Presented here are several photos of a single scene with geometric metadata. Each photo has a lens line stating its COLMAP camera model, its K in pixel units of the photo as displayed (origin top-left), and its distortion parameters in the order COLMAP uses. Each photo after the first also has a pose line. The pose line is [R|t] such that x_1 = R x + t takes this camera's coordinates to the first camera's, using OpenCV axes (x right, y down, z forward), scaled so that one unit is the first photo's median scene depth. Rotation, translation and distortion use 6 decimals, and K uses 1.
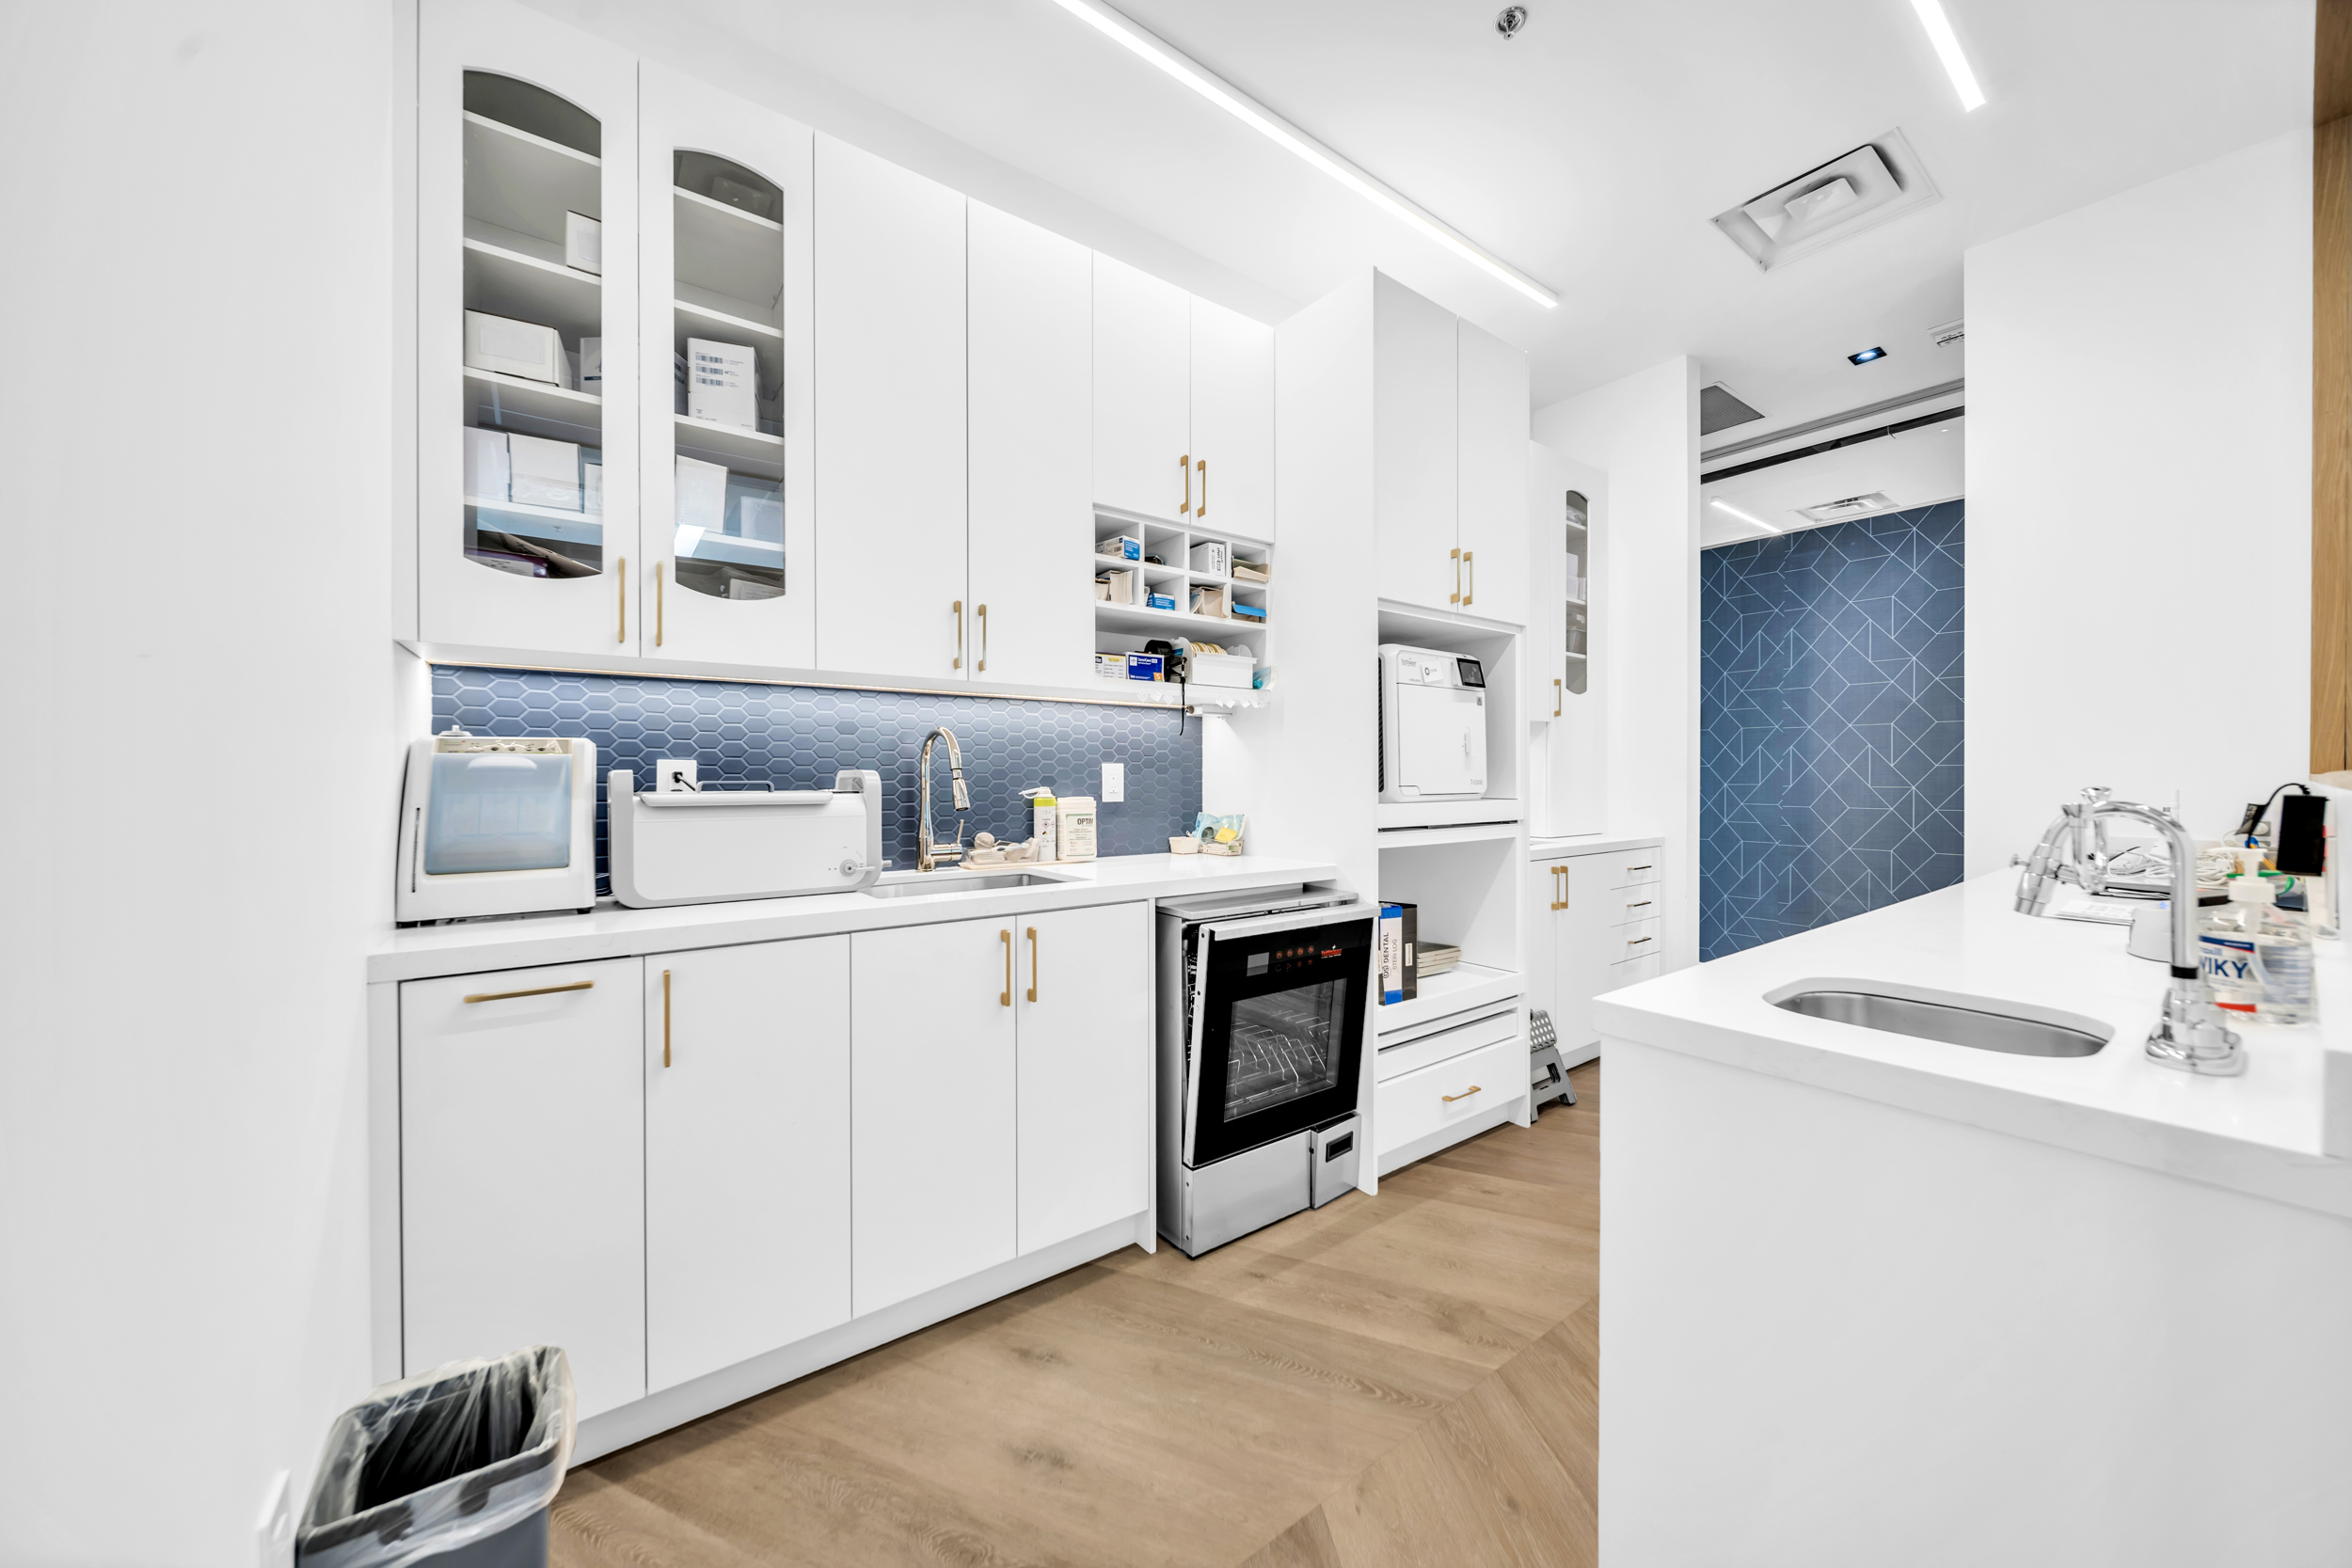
lens RADIAL K [[846.8, 0, 1172.7], [0, 846.8, 778.5], [0, 0, 1]] dist [-0.000511, -0.000152]
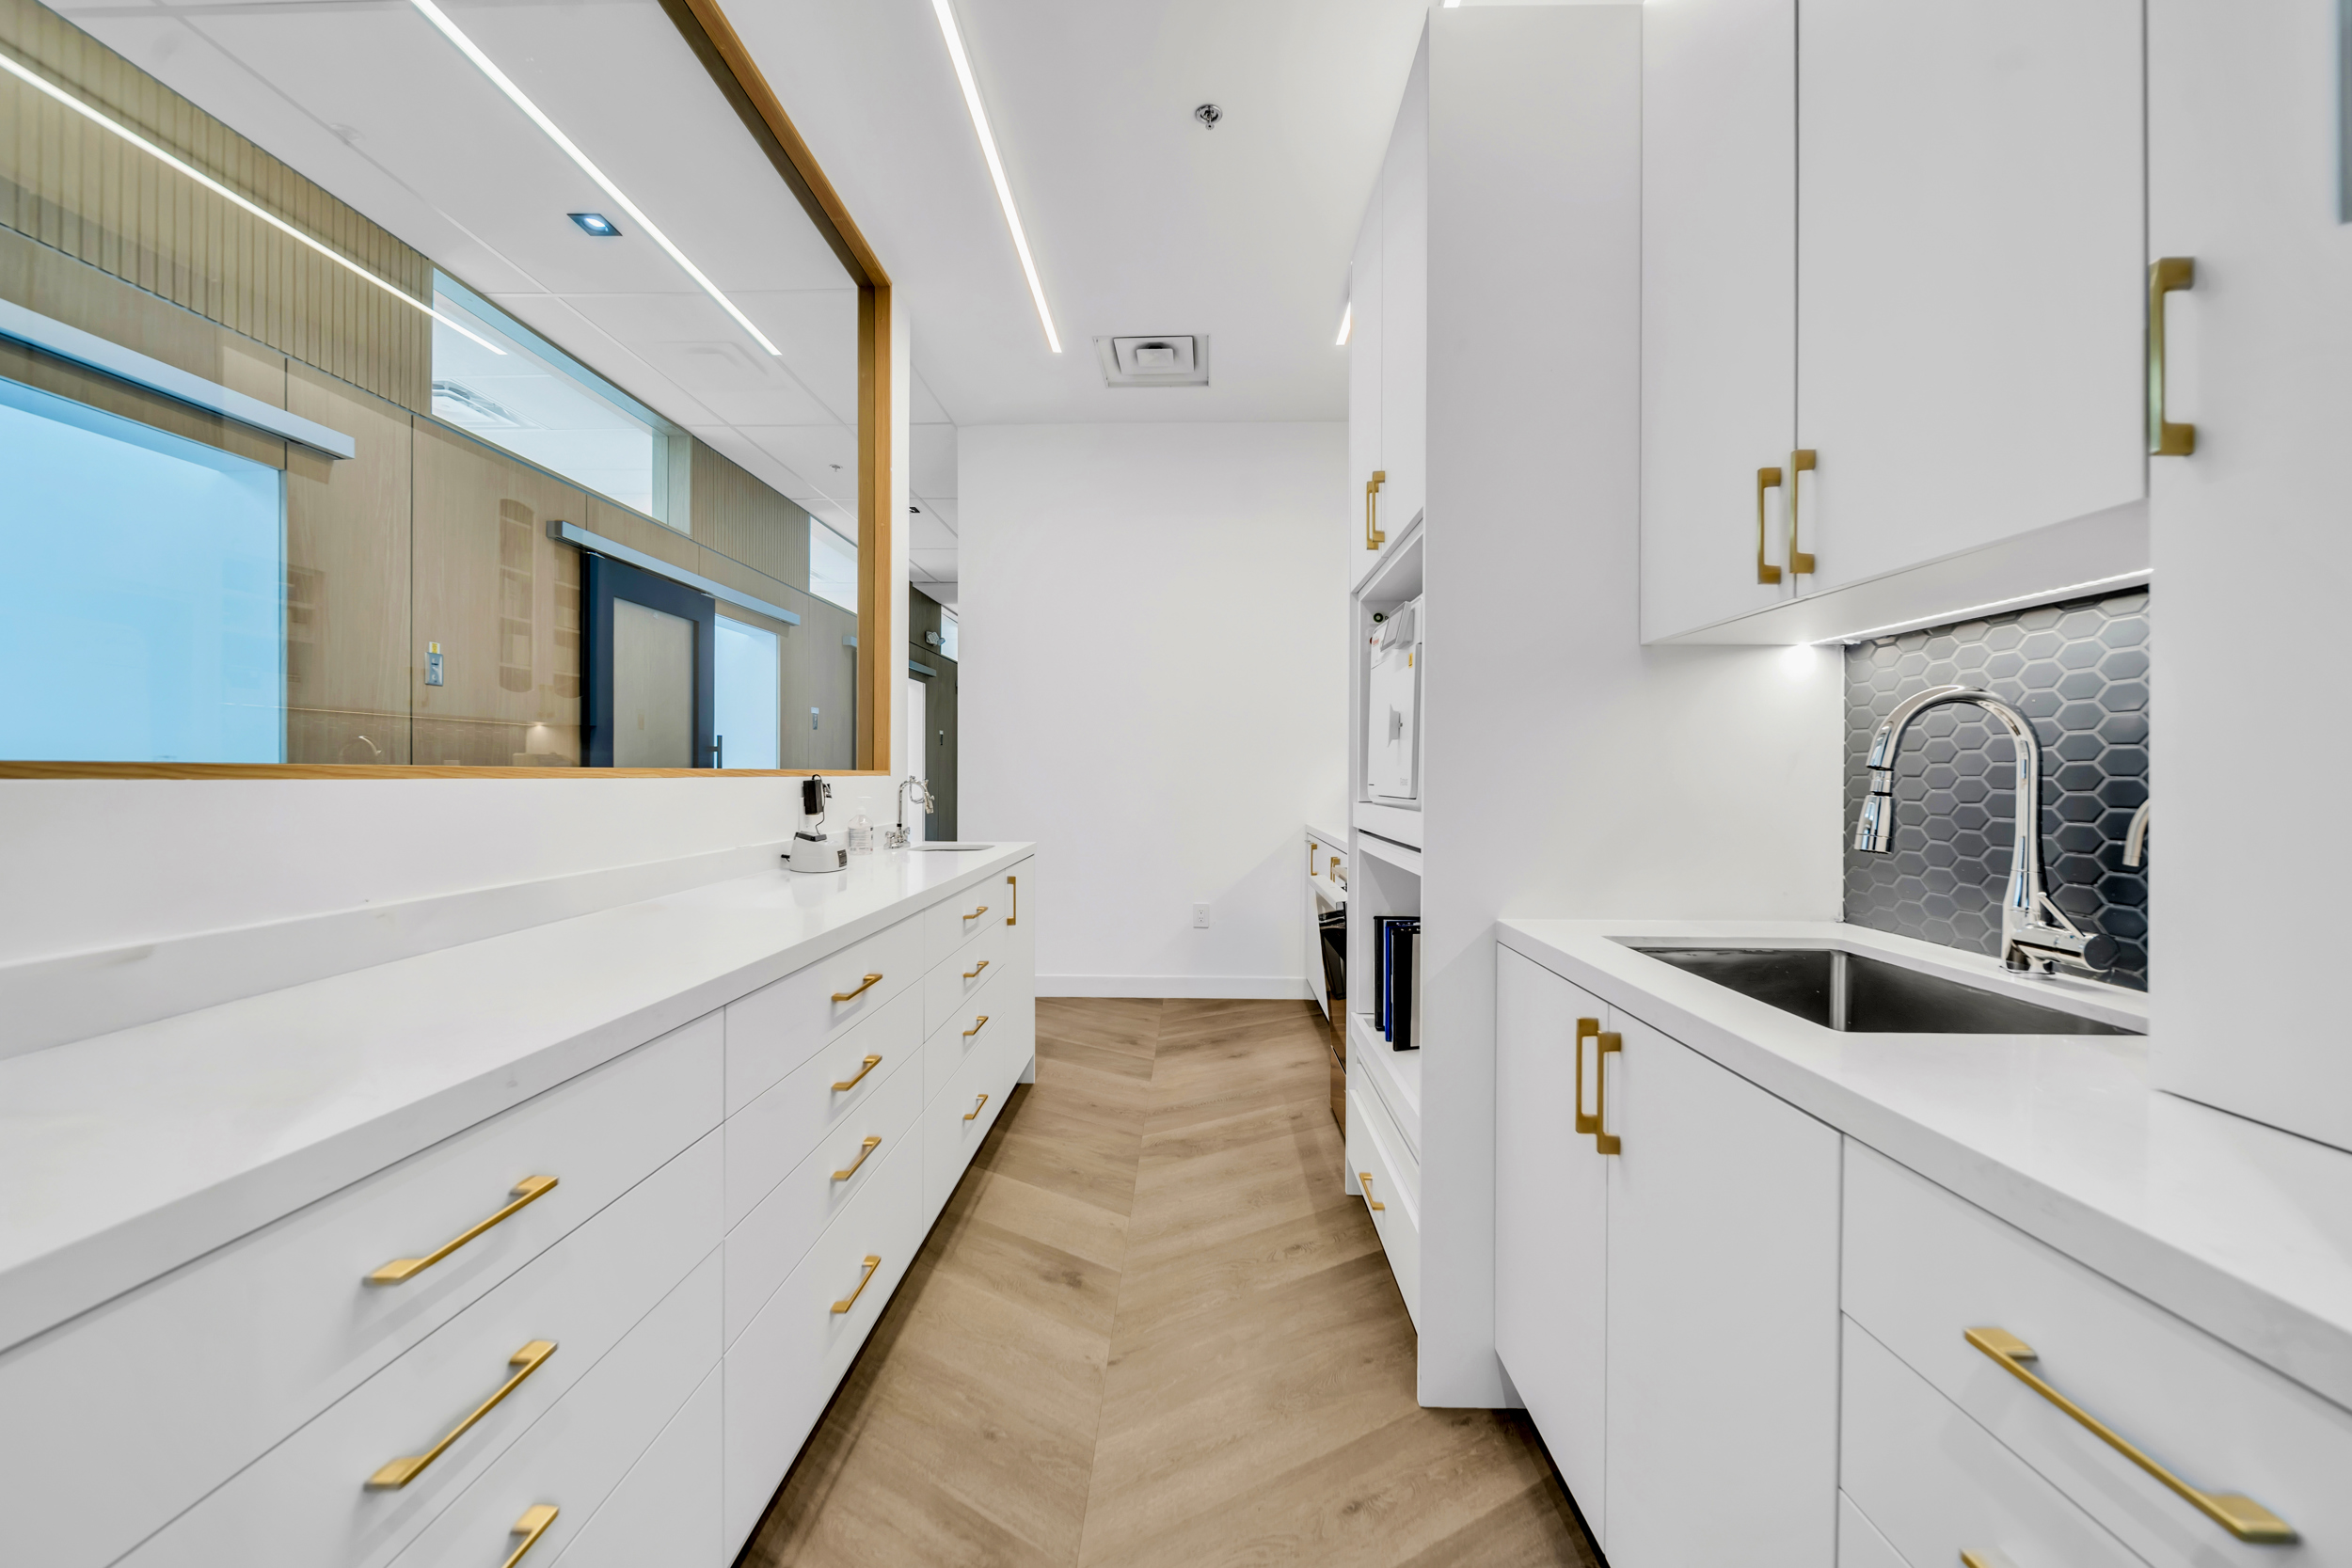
lens RADIAL K [[846.8, 0, 1172.7], [0, 846.8, 778.5], [0, 0, 1]] dist [-0.000511, -0.000152]
pose [[-0.632550, -0.000598, -0.774519, 1.460702], [-0.003674, 0.999991, 0.002229, 0.001326], [0.774511, 0.004256, -0.632547, 1.879806]]
